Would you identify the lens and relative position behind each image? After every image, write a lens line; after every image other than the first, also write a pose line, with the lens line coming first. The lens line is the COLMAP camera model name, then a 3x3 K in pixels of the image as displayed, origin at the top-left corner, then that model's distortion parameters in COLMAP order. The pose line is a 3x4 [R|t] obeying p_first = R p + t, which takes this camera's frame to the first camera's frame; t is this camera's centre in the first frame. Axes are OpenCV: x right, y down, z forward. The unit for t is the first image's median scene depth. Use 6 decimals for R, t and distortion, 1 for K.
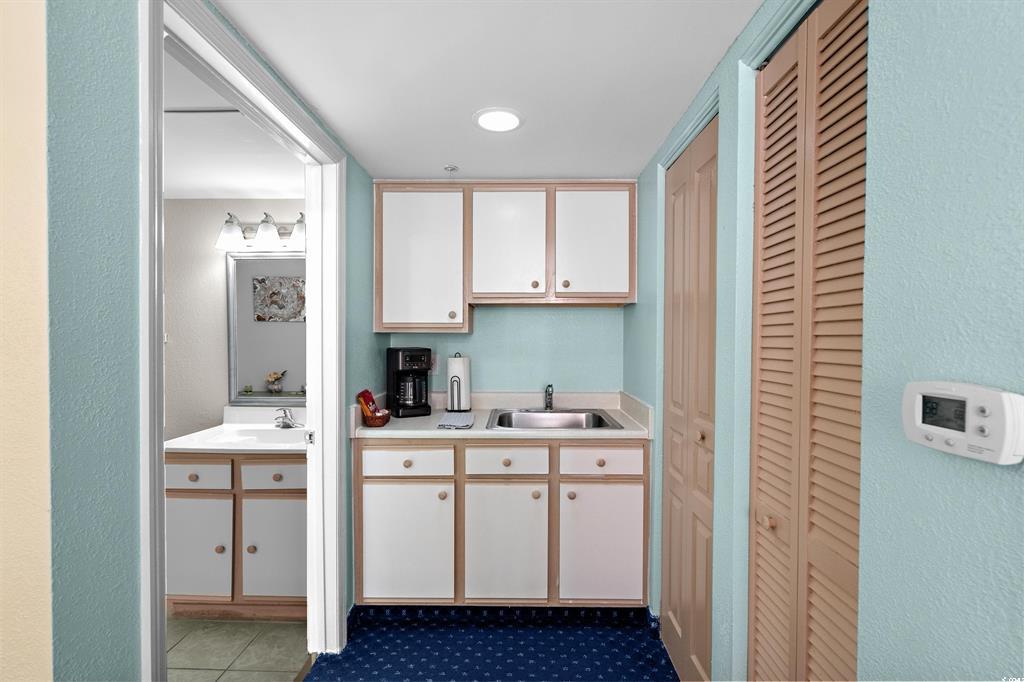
lens RADIAL K [[463.4, 0, 517.4], [0, 463.4, 341.3], [0, 0, 1]] dist [-0.004106, 0.001262]
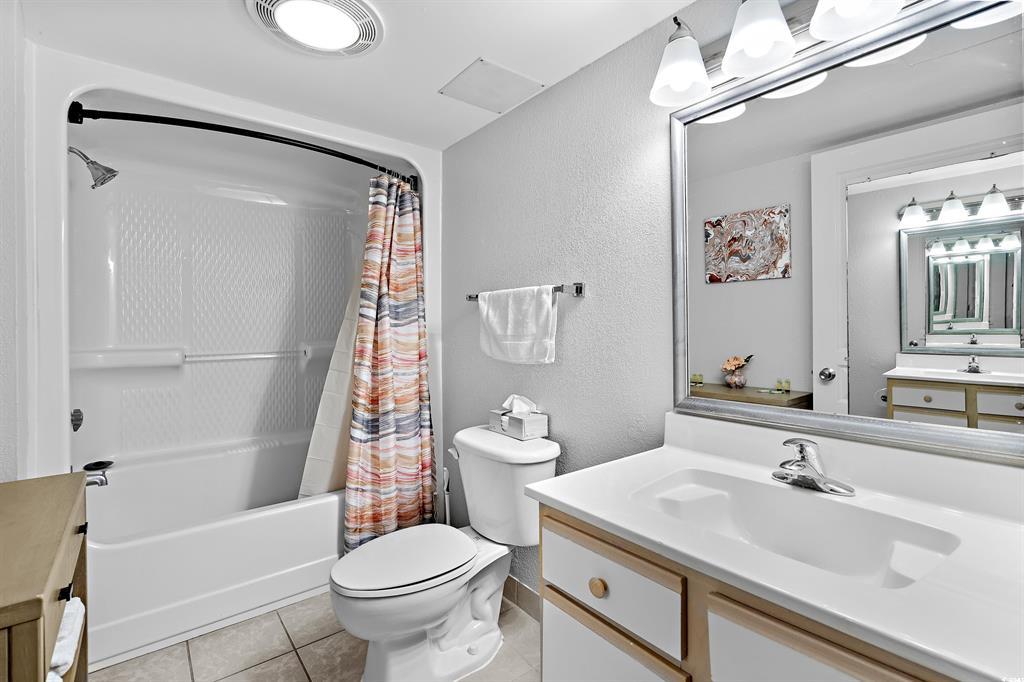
lens RADIAL K [[463.4, 0, 511.9], [0, 463.4, 334.4], [0, 0, 1]] dist [-0.004106, 0.001262]
pose [[0.628336, 0.003735, -0.777933, -0.206764], [0.000018, 0.999988, 0.004816, 0.031170], [0.777942, -0.003040, 0.628329, 0.329279]]
